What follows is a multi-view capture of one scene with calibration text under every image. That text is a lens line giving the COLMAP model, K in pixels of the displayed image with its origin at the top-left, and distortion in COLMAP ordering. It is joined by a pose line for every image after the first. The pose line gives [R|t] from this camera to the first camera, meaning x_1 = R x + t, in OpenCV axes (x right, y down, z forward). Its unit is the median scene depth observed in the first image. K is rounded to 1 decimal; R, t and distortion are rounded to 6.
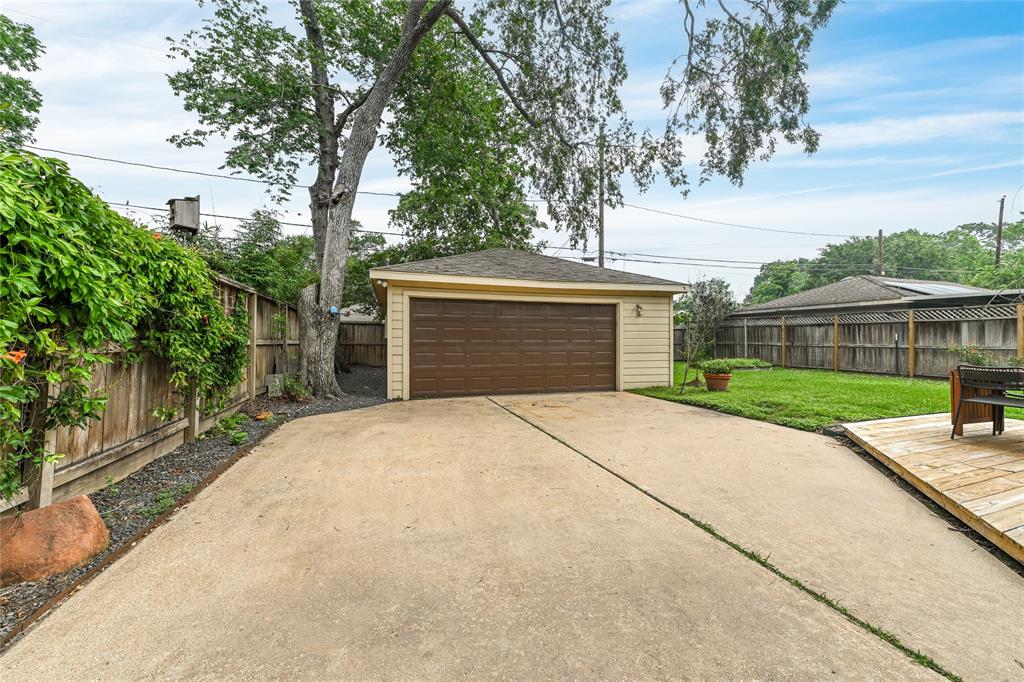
lens RADIAL K [[408.8, 0, 512.0], [0, 408.8, 341.0], [0, 0, 1]] dist [0.015467, -0.000060]
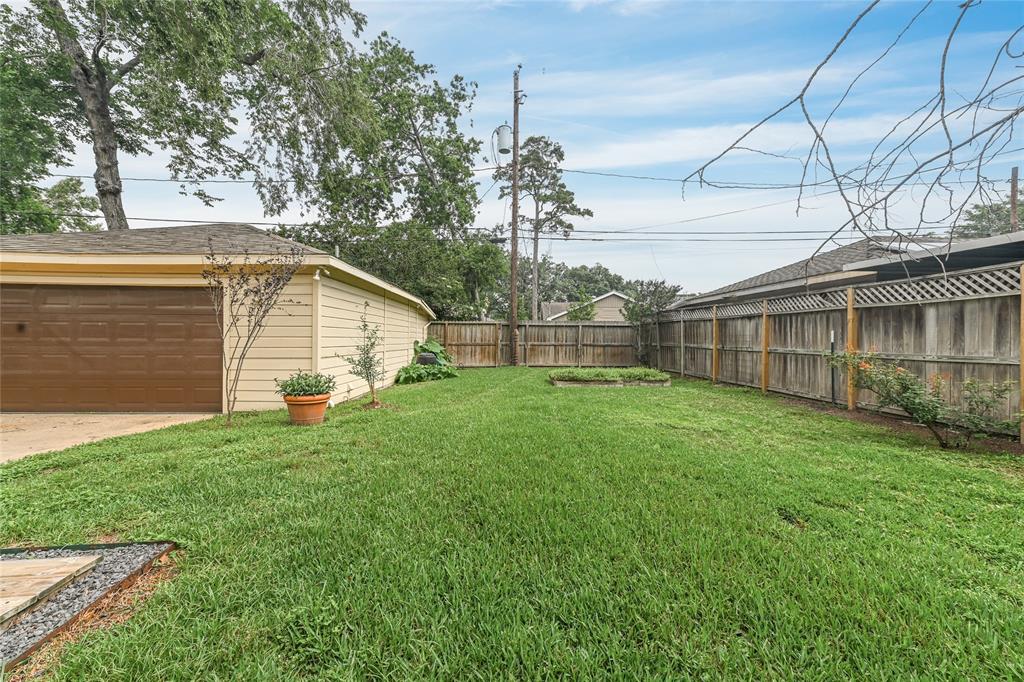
lens RADIAL K [[408.8, 0, 512.0], [0, 408.8, 341.0], [0, 0, 1]] dist [0.015467, -0.000060]
pose [[0.959555, 0.006088, -0.281456, 0.703453], [-0.005729, 0.999981, 0.002097, -0.002099], [0.281463, -0.000400, 0.959572, 0.359709]]
